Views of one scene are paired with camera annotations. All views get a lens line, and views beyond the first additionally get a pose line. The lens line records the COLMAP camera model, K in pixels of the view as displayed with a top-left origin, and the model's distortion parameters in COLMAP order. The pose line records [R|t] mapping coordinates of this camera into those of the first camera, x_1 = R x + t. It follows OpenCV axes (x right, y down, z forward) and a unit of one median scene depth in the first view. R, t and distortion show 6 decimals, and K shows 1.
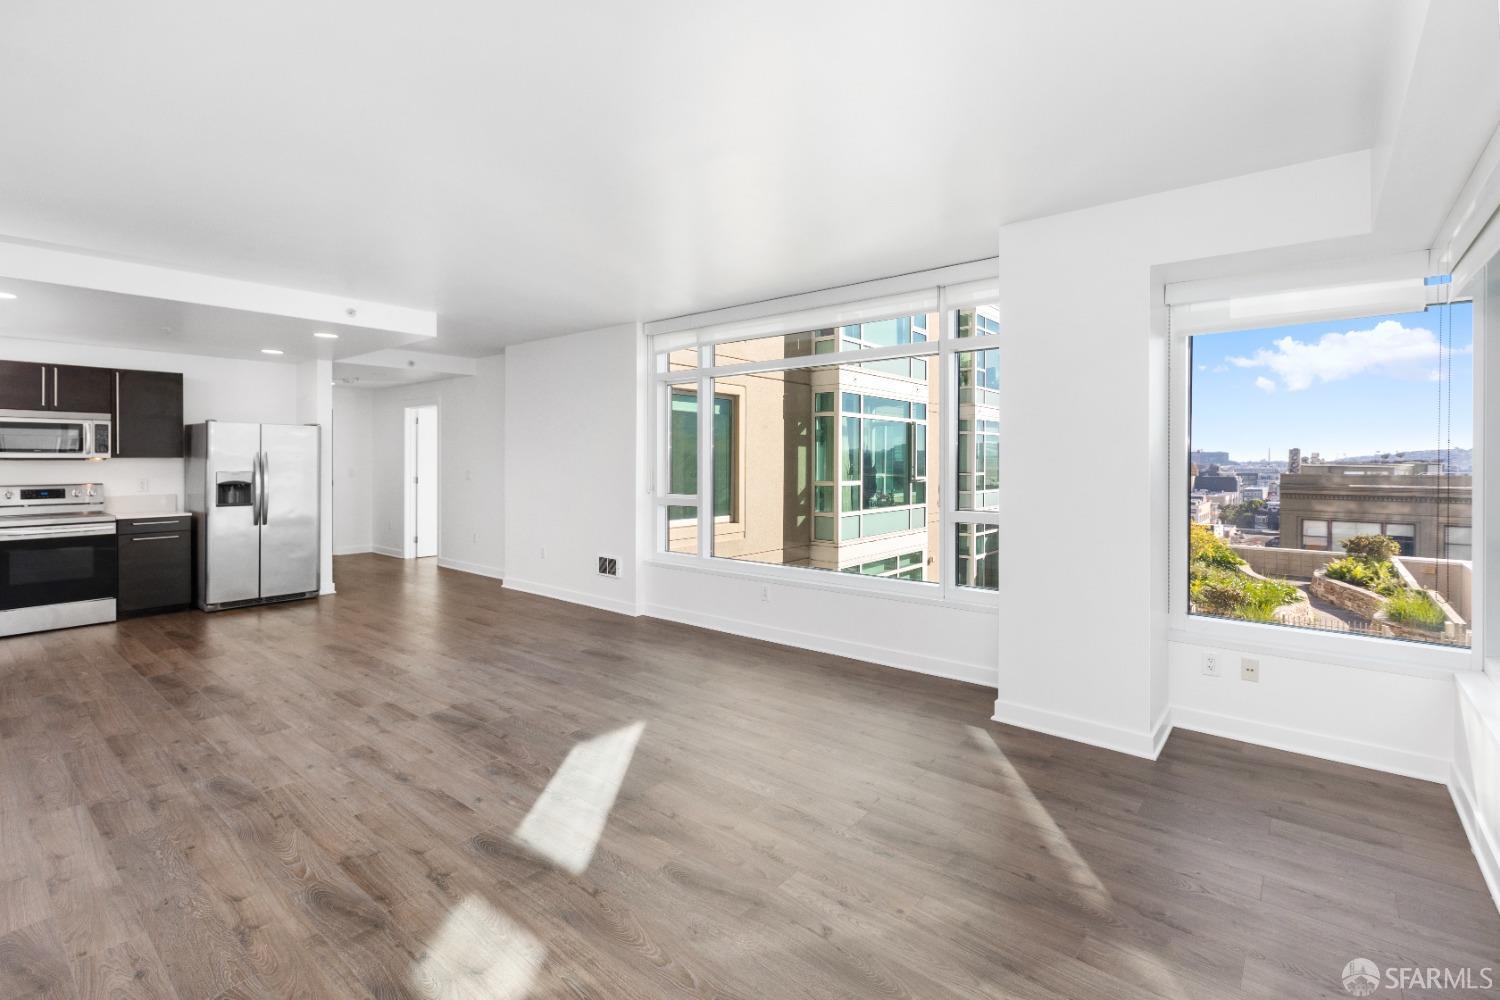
lens RADIAL K [[686.8, 0, 759.9], [0, 686.8, 461.0], [0, 0, 1]] dist [0.004438, -0.002536]
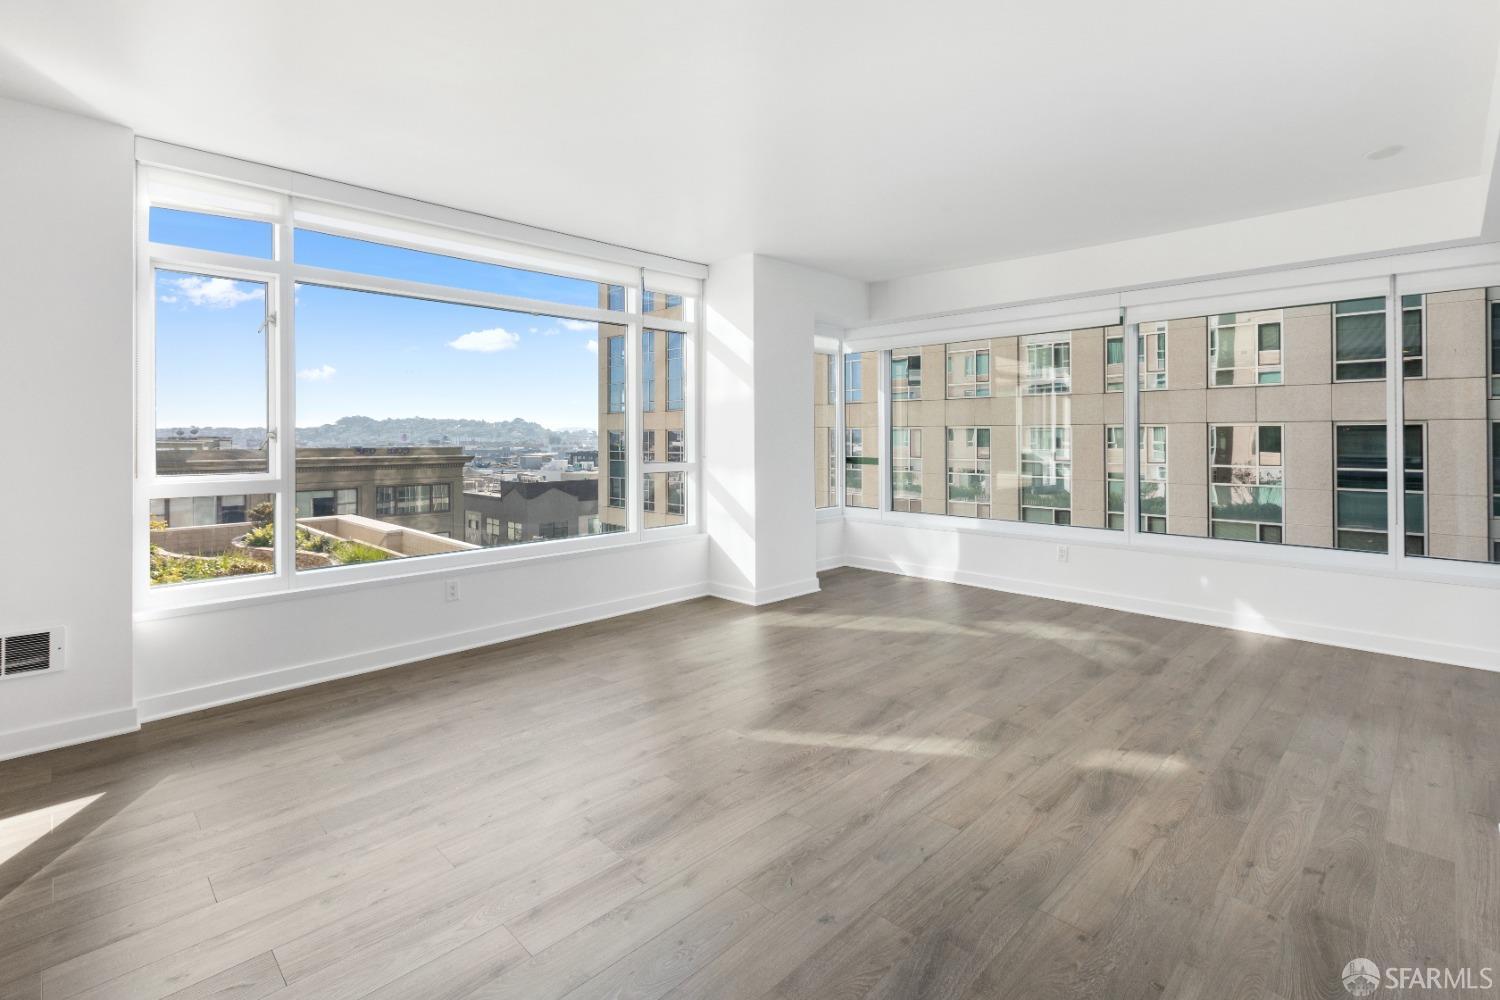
lens RADIAL K [[686.8, 0, 771.9], [0, 686.8, 439.3], [0, 0, 1]] dist [0.004438, -0.002536]
pose [[0.088357, -0.004036, 0.996081, -0.960818], [0.004267, 0.999984, 0.003674, 0.030597], [-0.996080, 0.003925, 0.088372, 0.775150]]
